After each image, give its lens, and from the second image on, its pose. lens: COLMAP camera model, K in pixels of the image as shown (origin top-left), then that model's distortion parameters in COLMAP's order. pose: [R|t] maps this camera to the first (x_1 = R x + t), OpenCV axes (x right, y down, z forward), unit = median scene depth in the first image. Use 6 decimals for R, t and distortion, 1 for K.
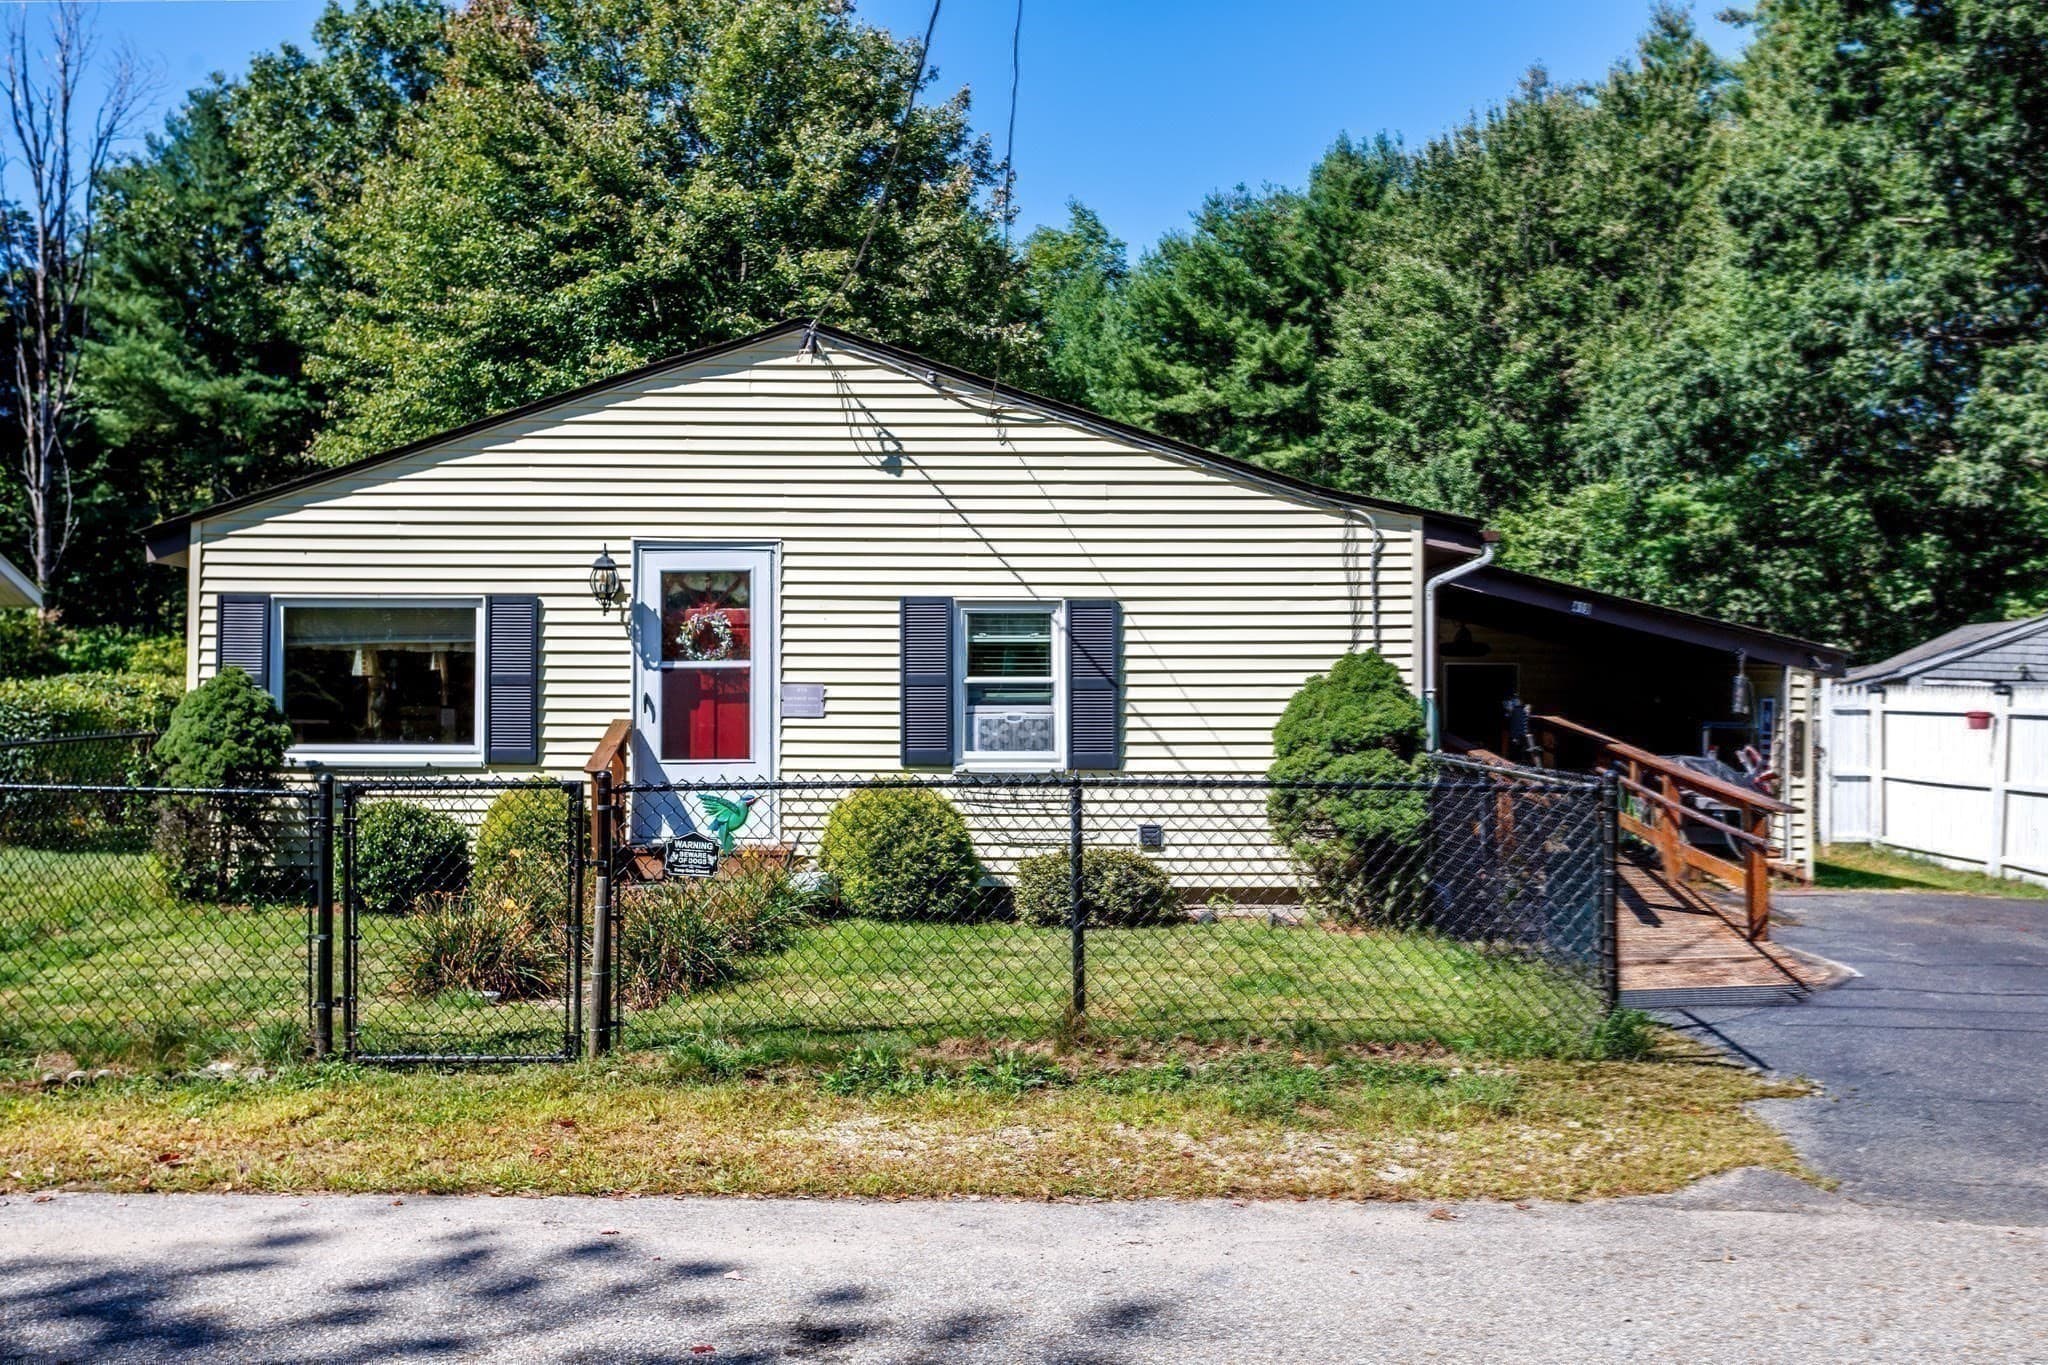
lens RADIAL K [[1987.4, 0, 1020.5], [0, 1987.4, 679.7], [0, 0, 1]] dist [0.004373, 0.053787]
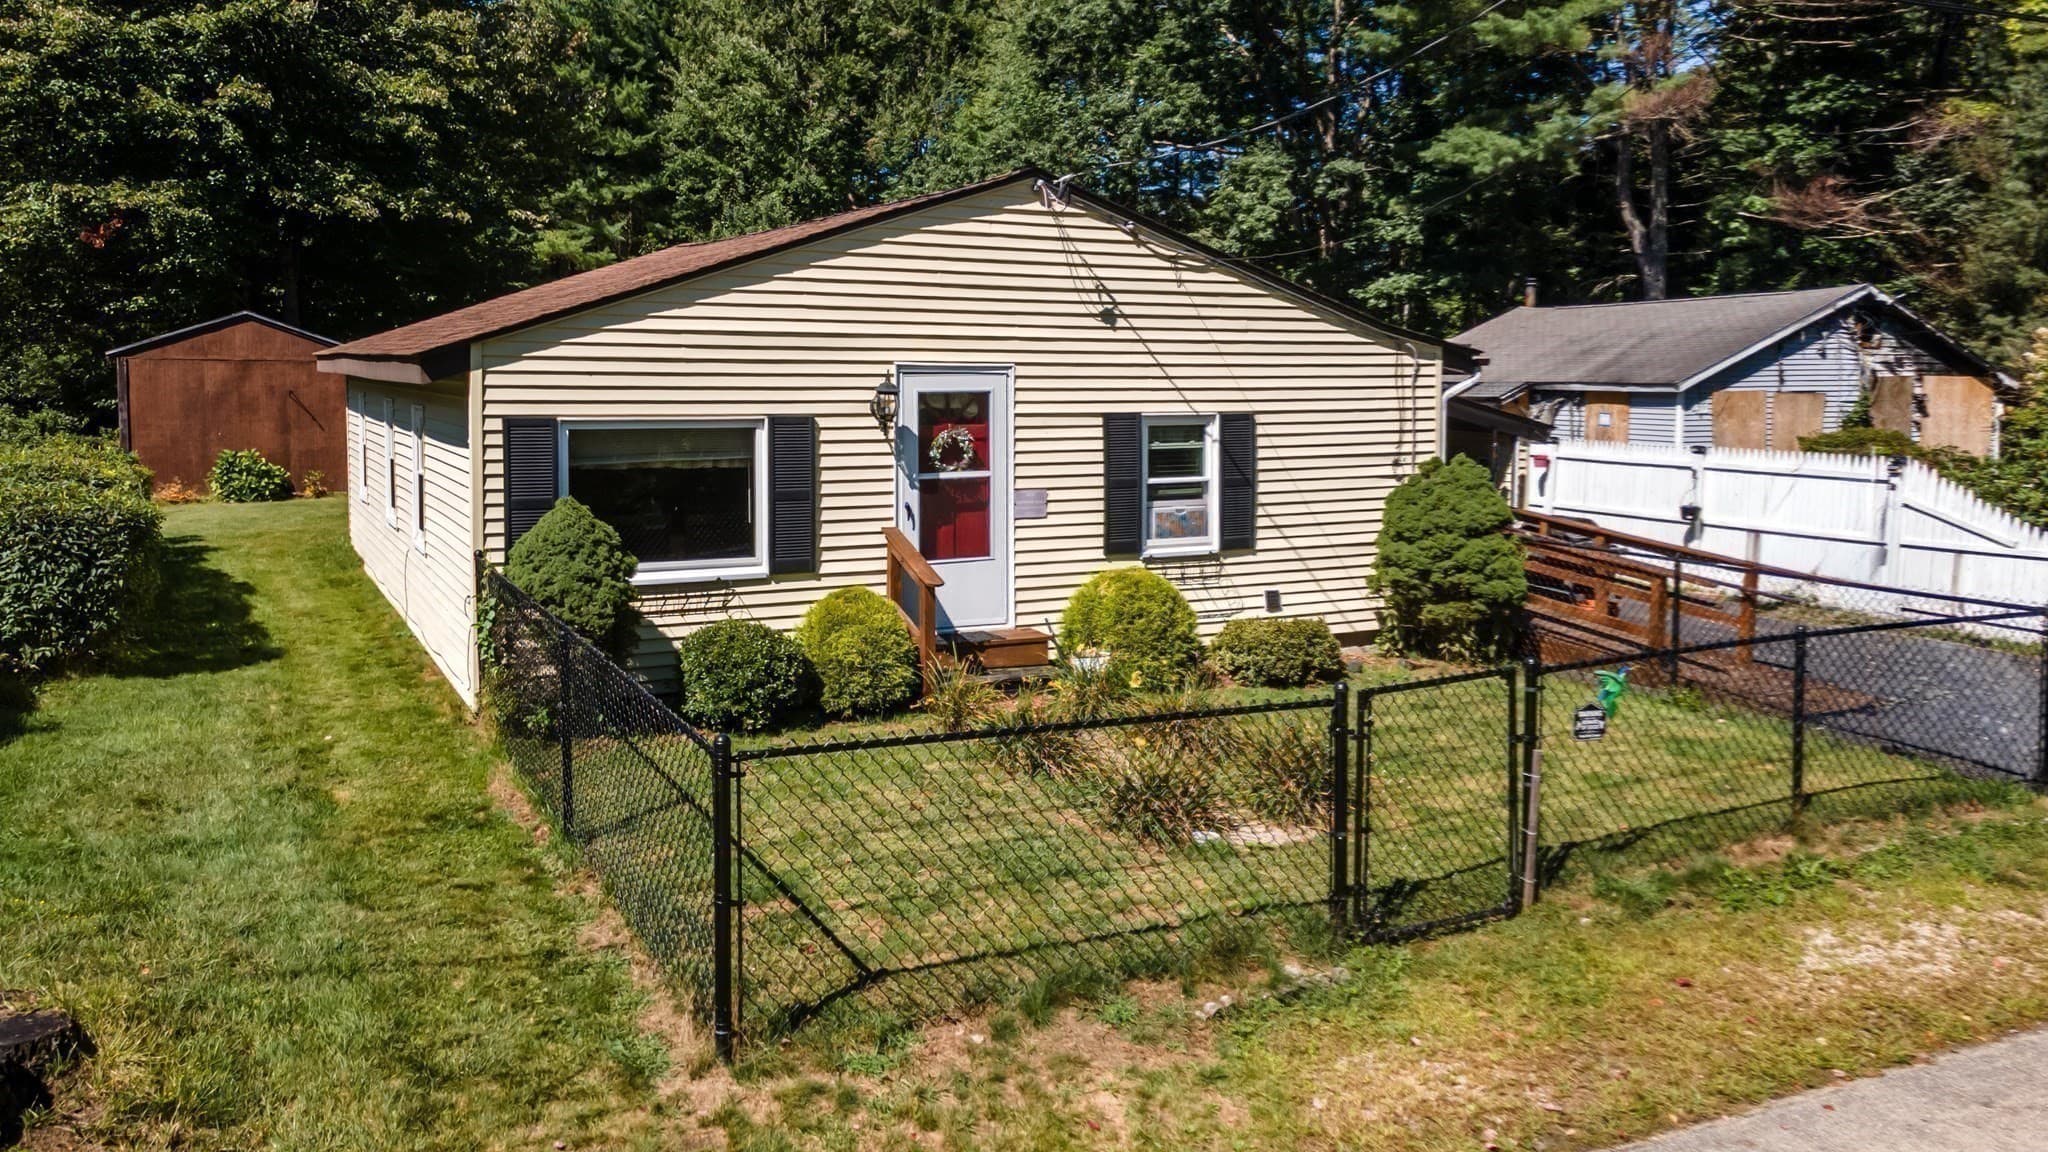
lens RADIAL K [[1522.9, 0, 994.8], [0, 1522.9, 490.9], [0, 0, 1]] dist [0.053260, 0.001231]
pose [[0.885887, -0.036622, 0.462453, -0.537123], [-0.007114, 0.995689, 0.092479, -0.078698], [-0.463846, -0.085216, 0.881808, 0.225122]]
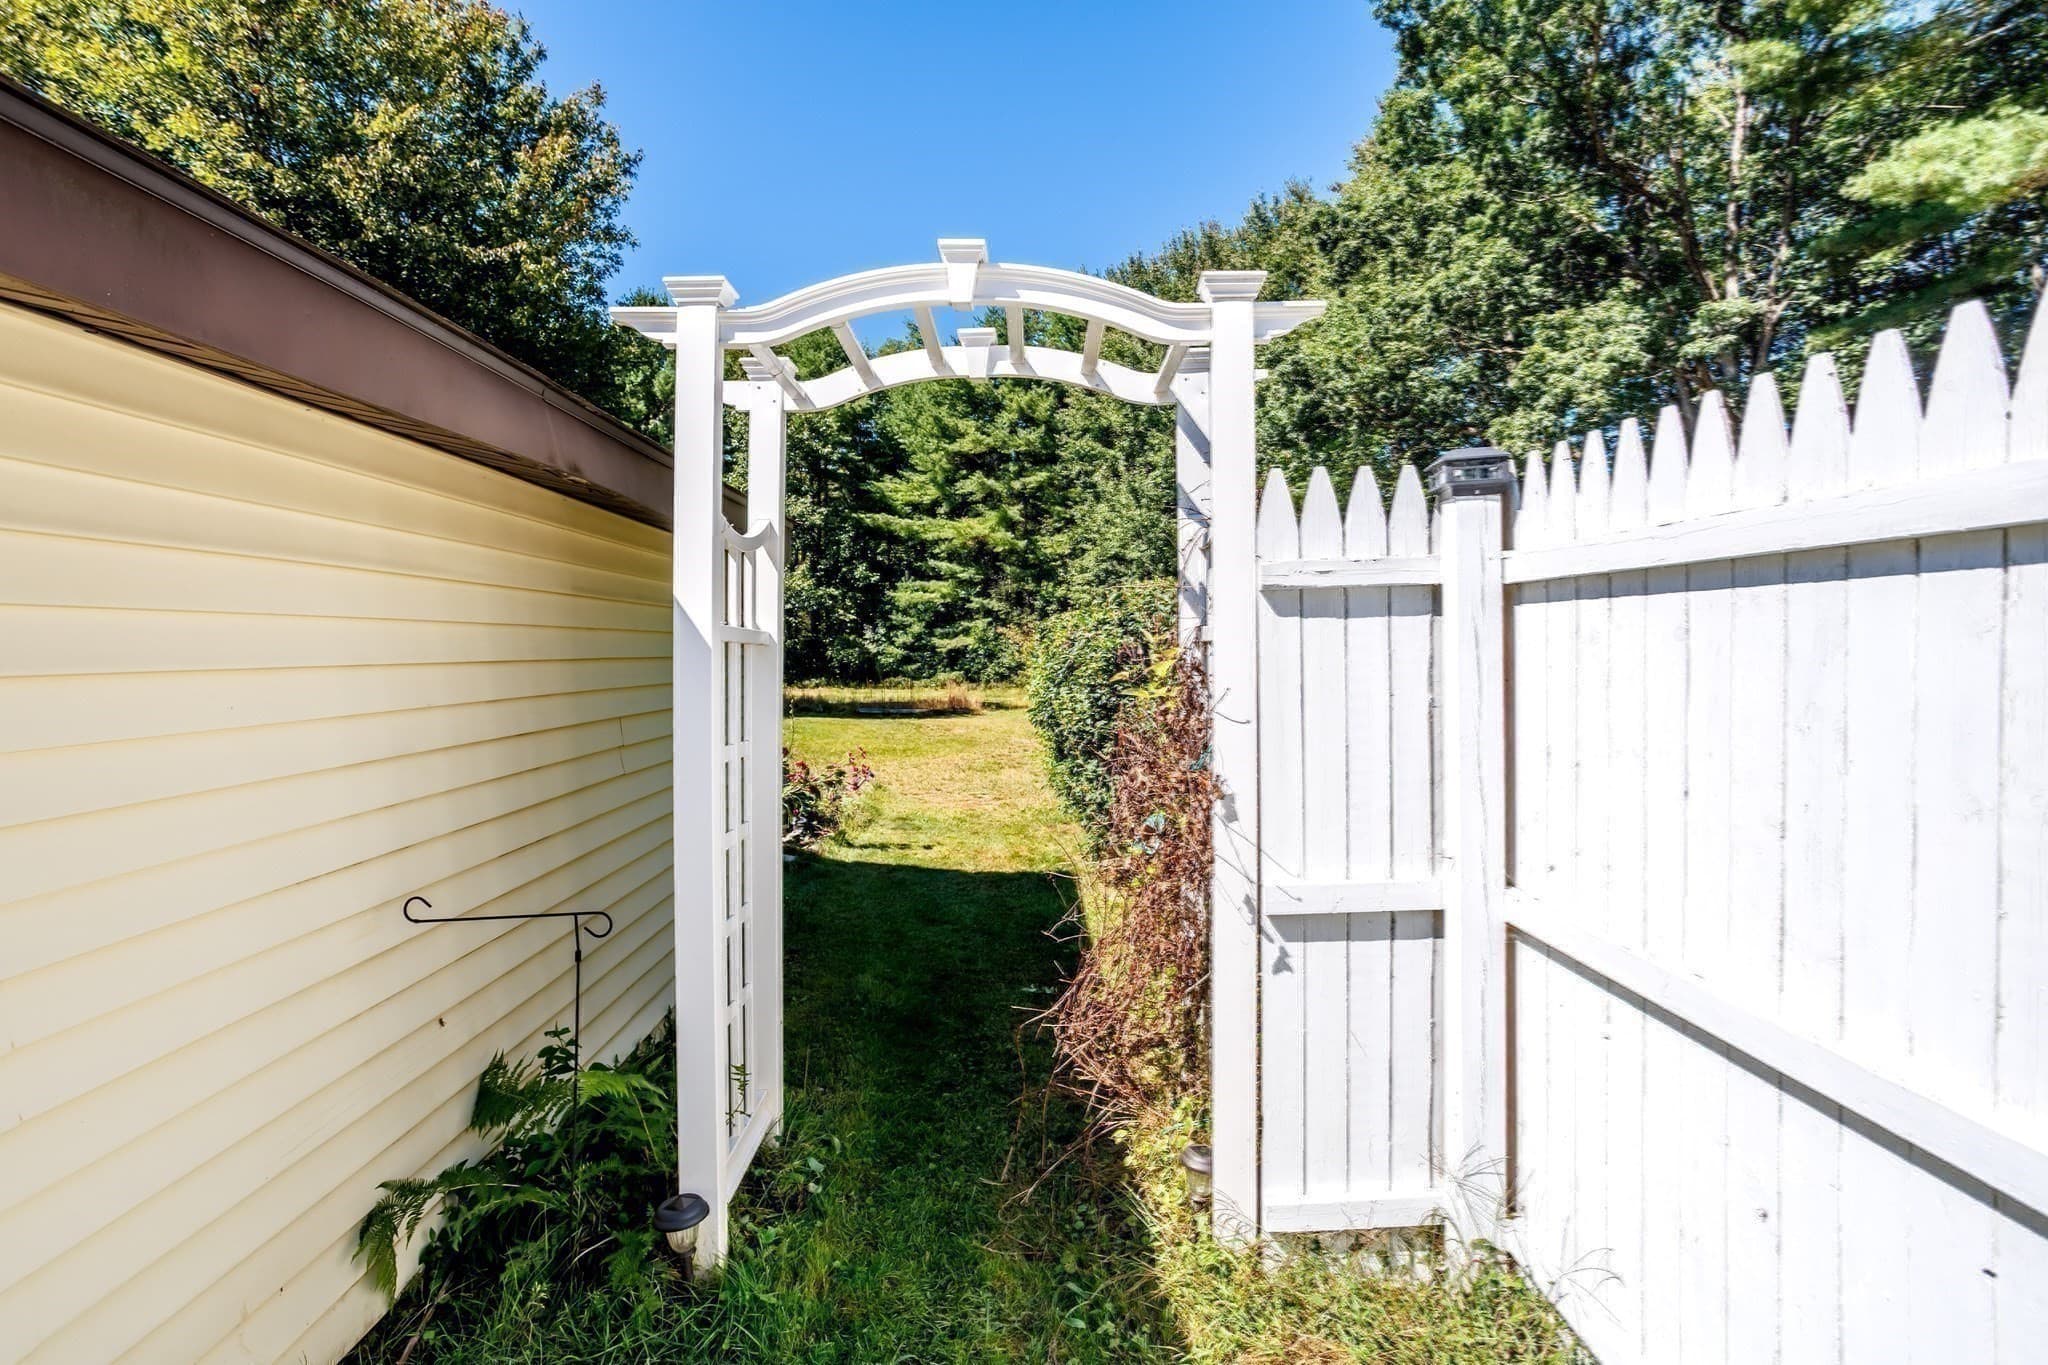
lens RADIAL K [[1009.4, 0, 1033.9], [0, 1009.4, 658.5], [0, 0, 1]] dist [-0.052520, 0.038126]
pose [[0.999684, -0.017939, 0.017624, 0.563815], [0.017706, 0.999755, 0.013303, 0.029982], [-0.017858, -0.012987, 0.999756, 1.322867]]
